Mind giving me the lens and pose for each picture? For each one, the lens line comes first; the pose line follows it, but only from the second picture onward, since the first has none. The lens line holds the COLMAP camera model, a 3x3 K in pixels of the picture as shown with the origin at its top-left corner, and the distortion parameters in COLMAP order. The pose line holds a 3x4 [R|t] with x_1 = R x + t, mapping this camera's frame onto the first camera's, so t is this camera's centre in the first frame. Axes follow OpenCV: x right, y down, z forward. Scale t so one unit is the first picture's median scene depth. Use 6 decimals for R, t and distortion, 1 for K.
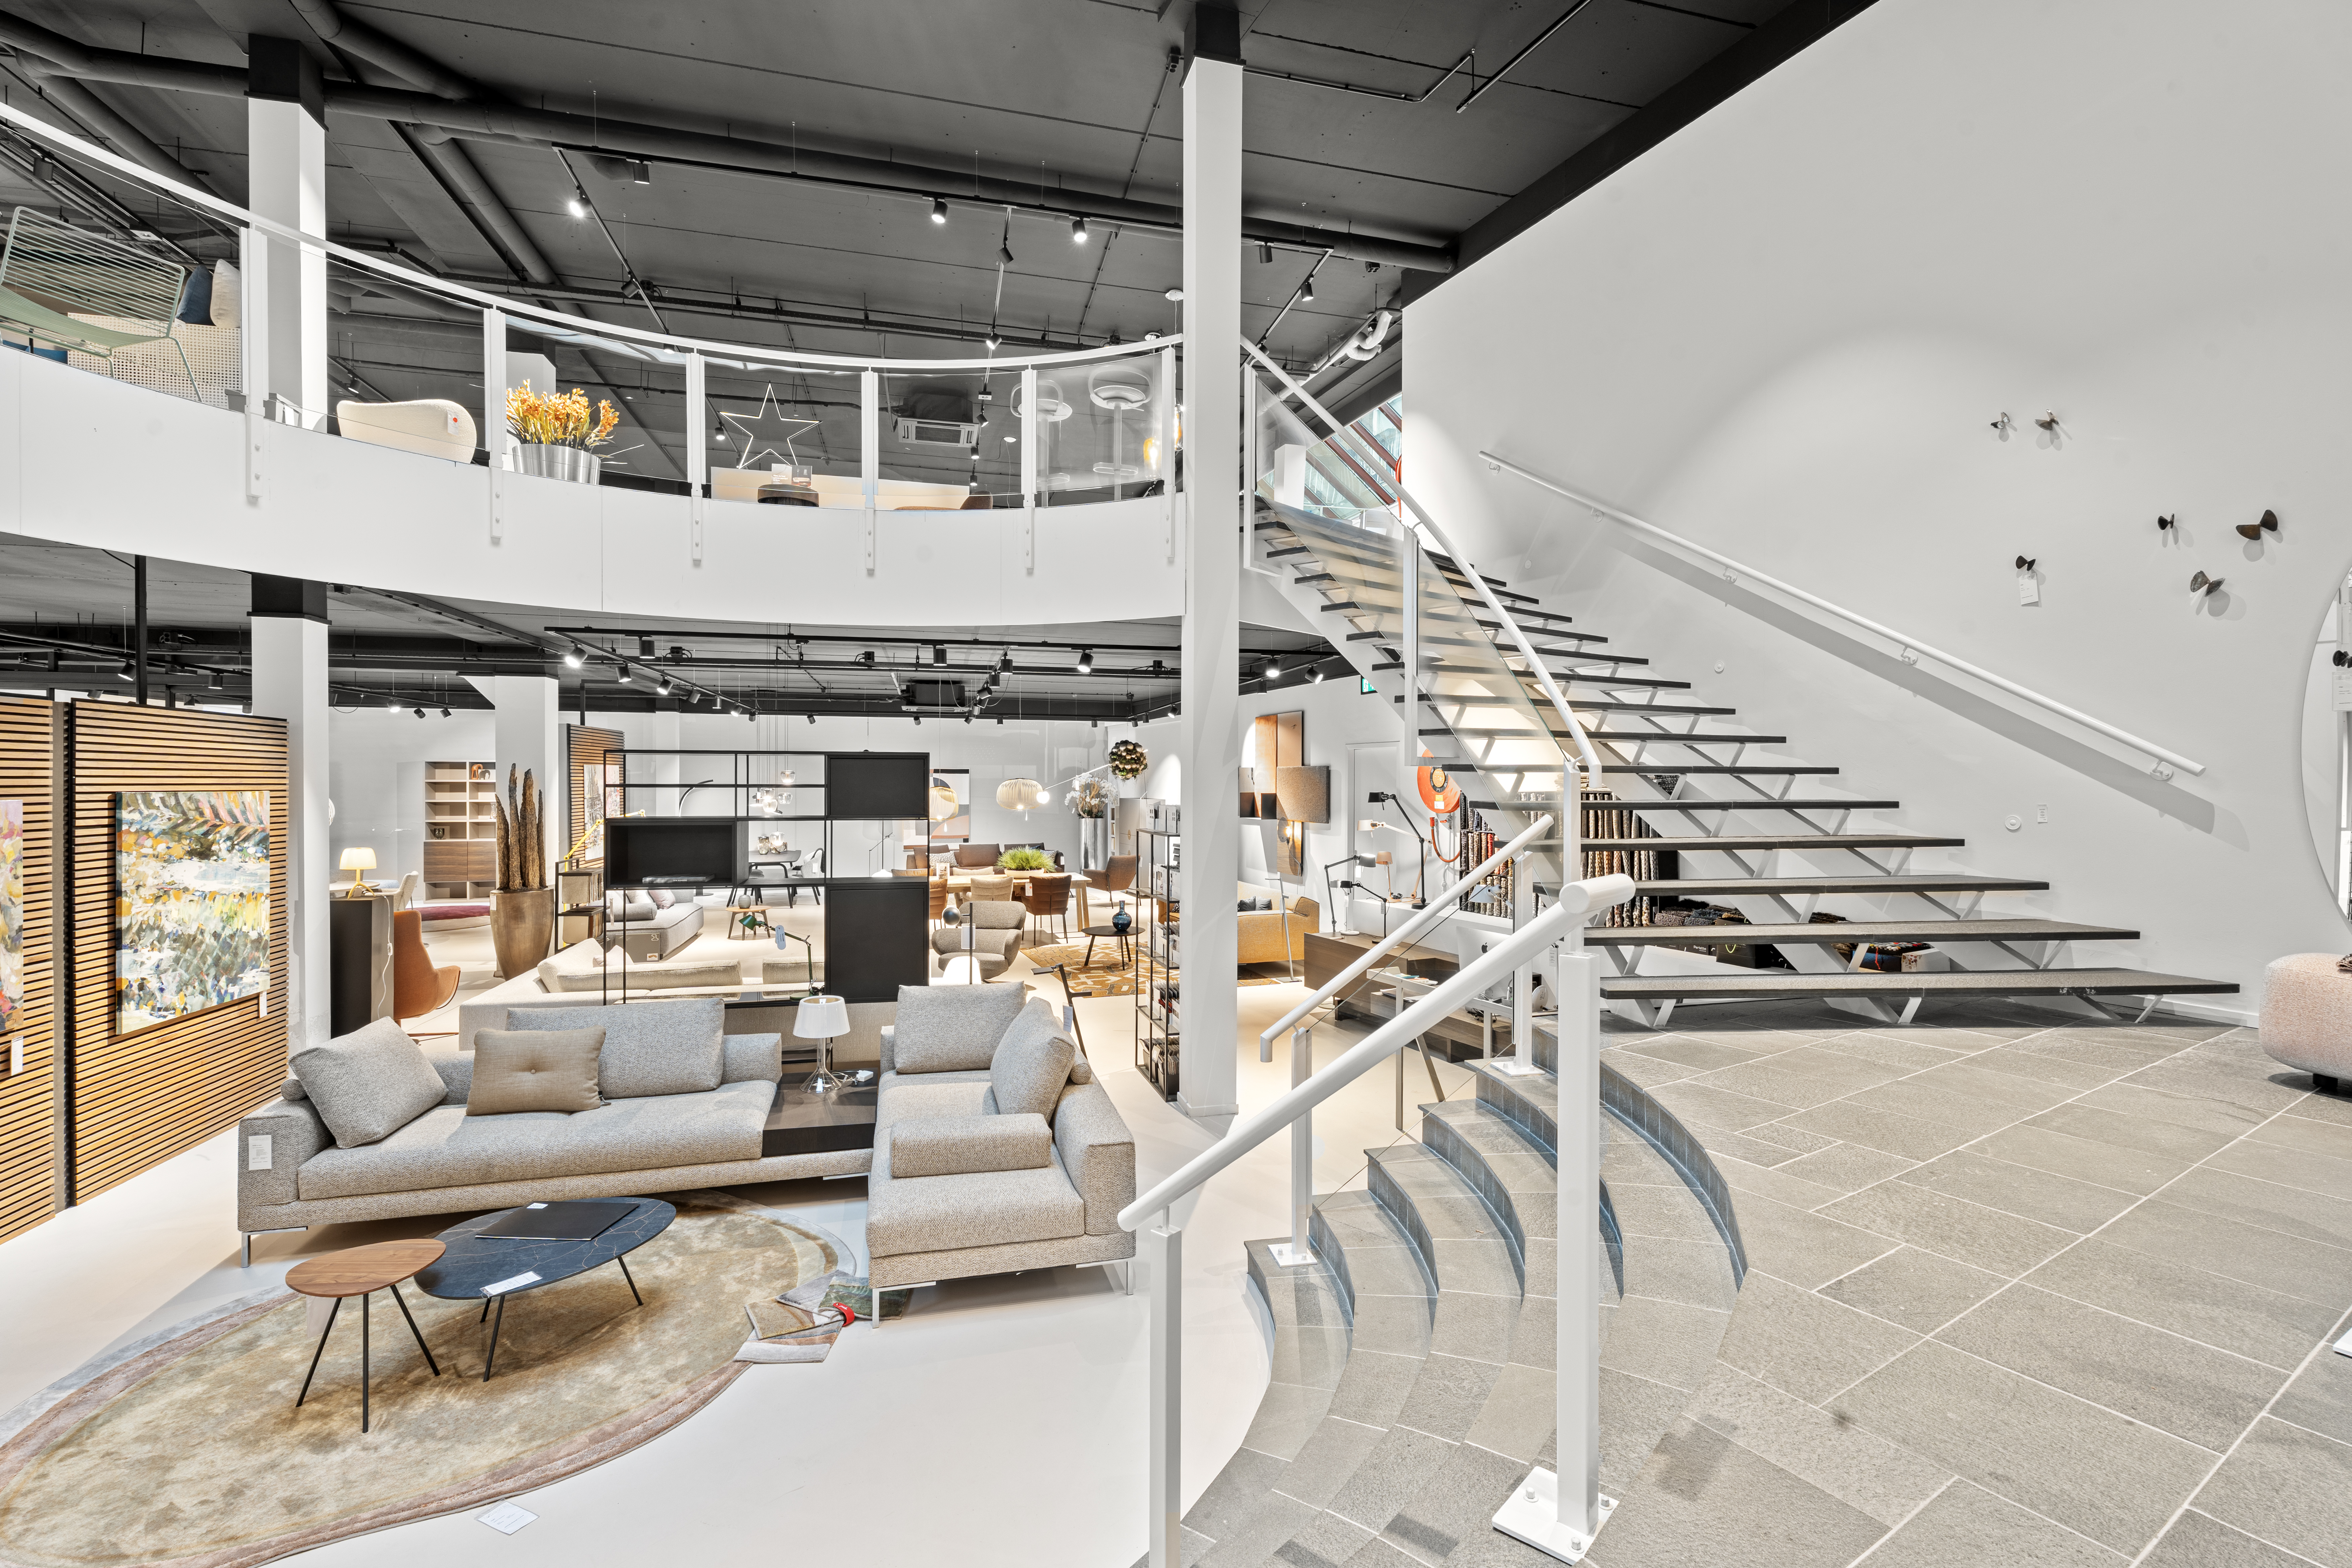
lens RADIAL K [[1067.9, 0, 1178.8], [0, 1067.9, 793.7], [0, 0, 1]] dist [-0.001348, -0.000546]
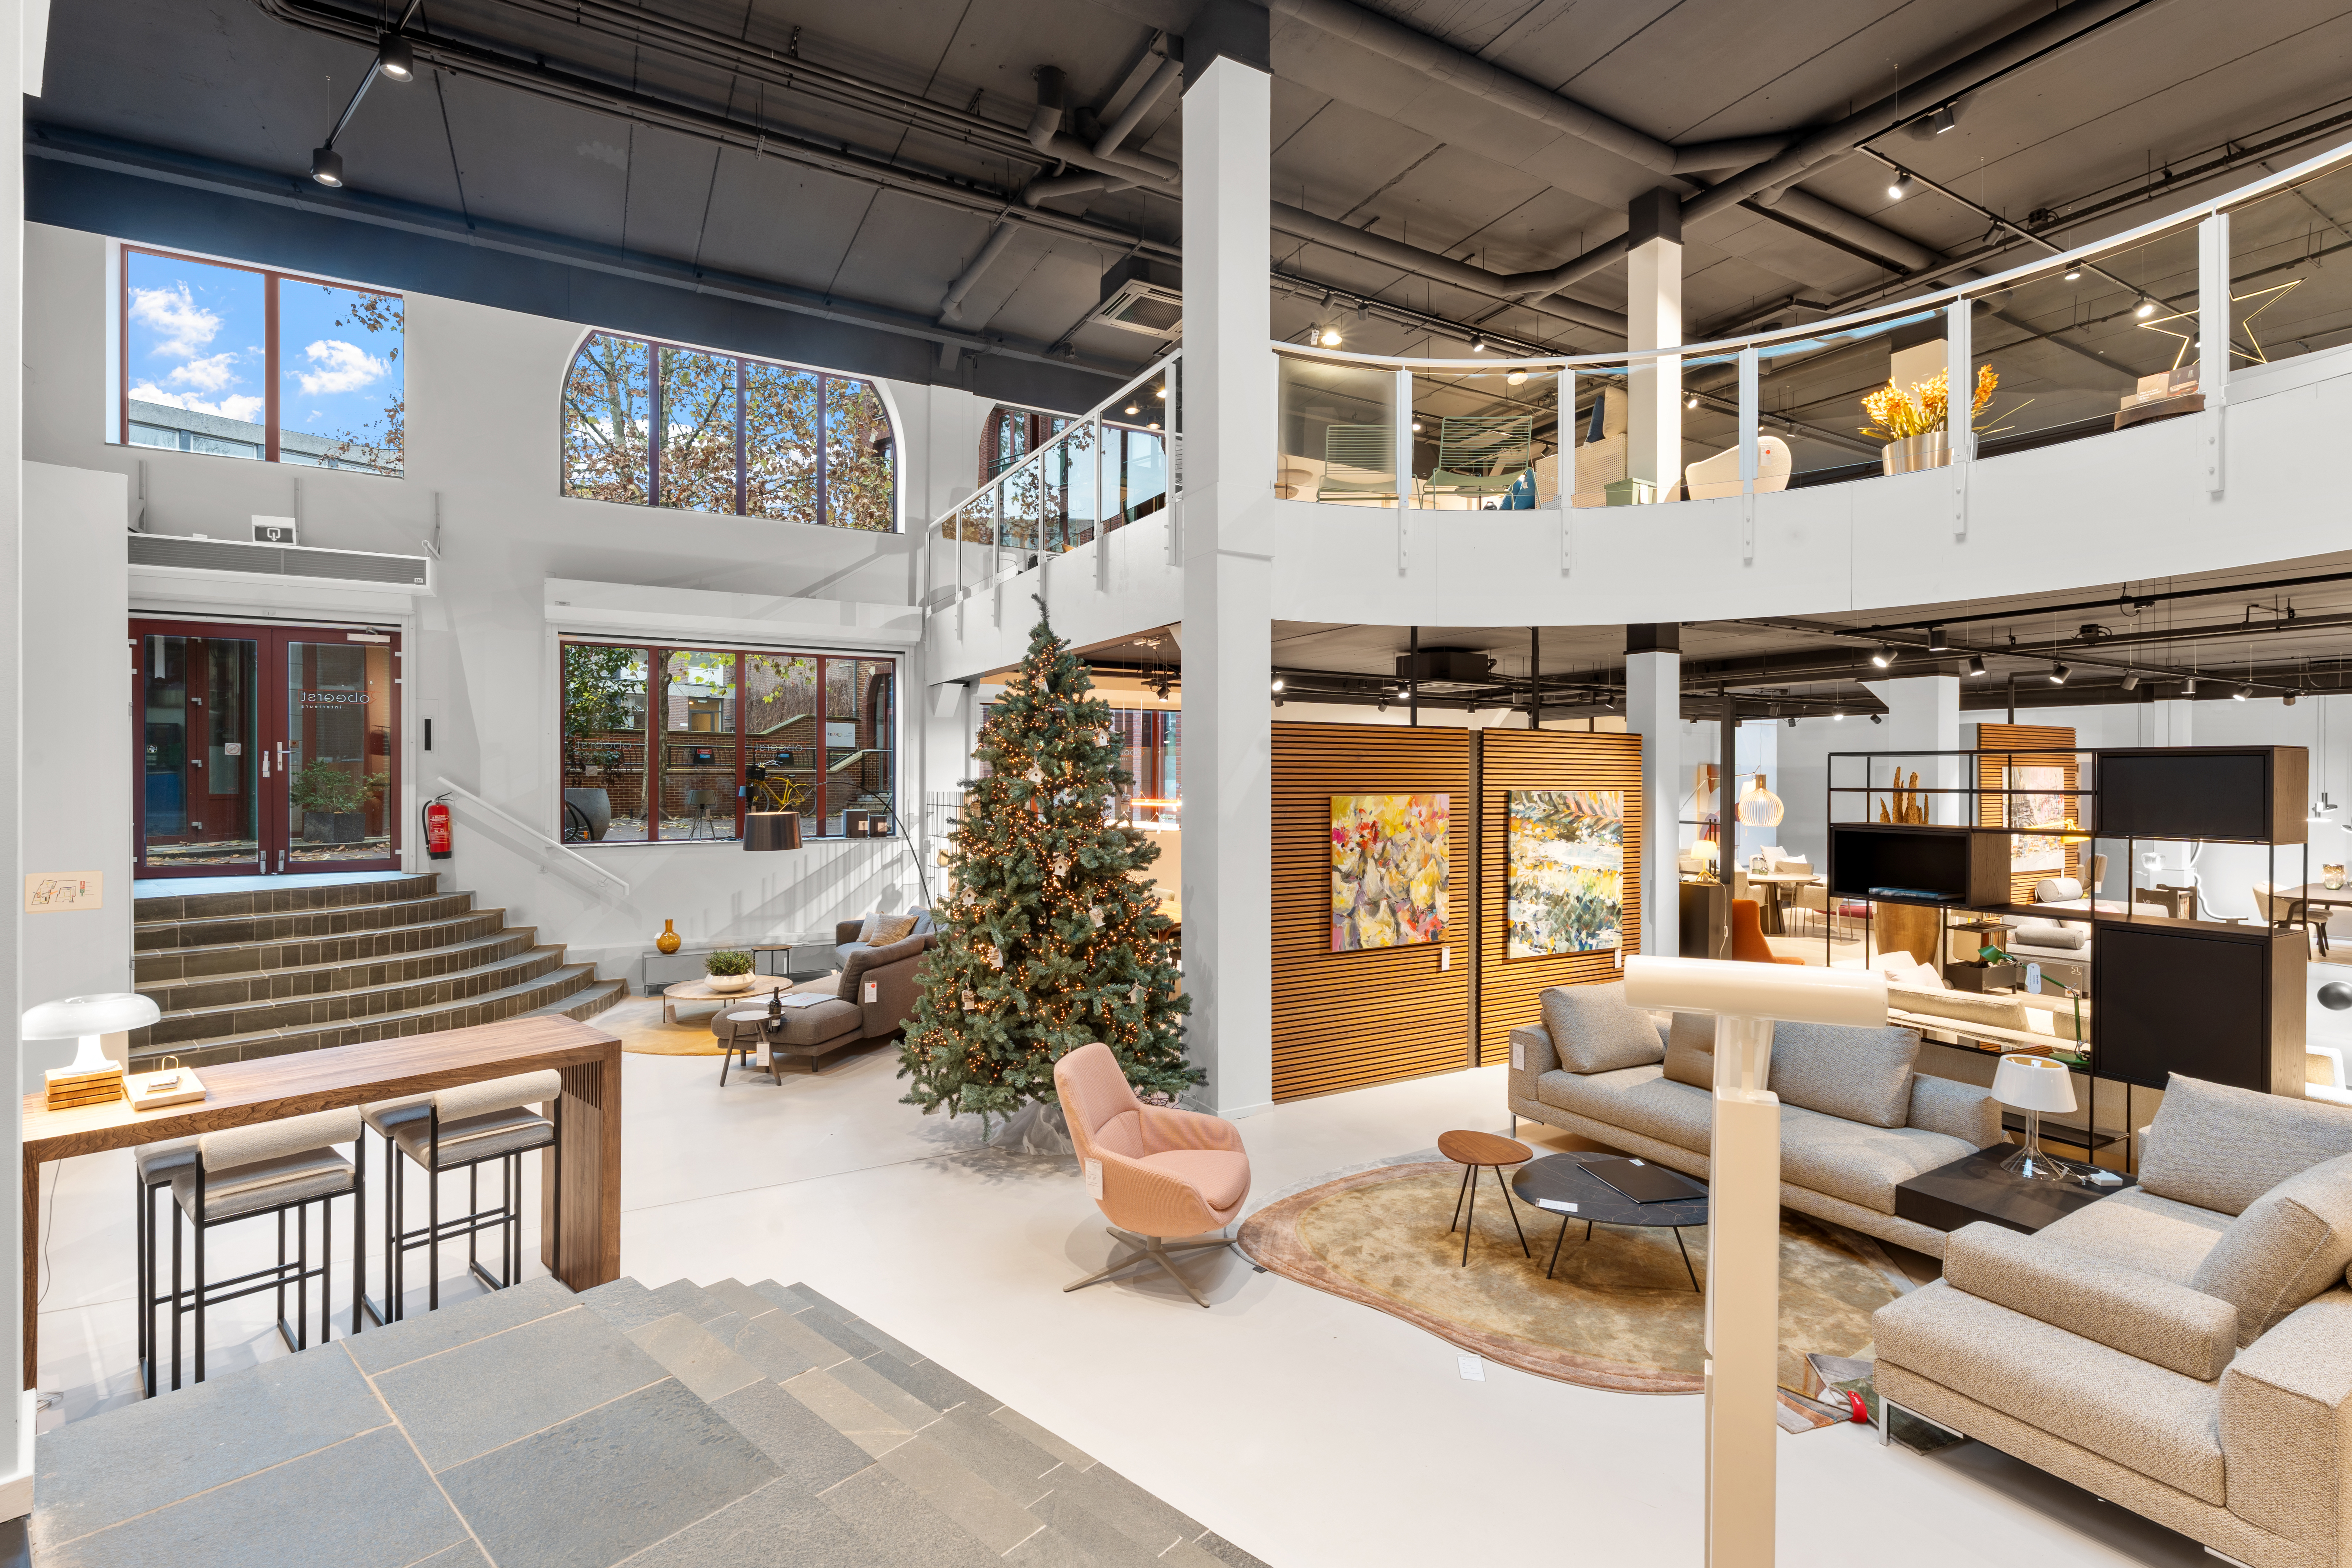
lens RADIAL K [[1062.3, 0, 1176.0], [0, 1062.3, 784.0], [0, 0, 1]] dist [-0.001448, 0.000149]
pose [[0.257592, 0.004532, -0.966243, 0.255216], [-0.016648, 0.999861, 0.000251, -0.002864], [0.966110, 0.016022, 0.257632, 0.172245]]
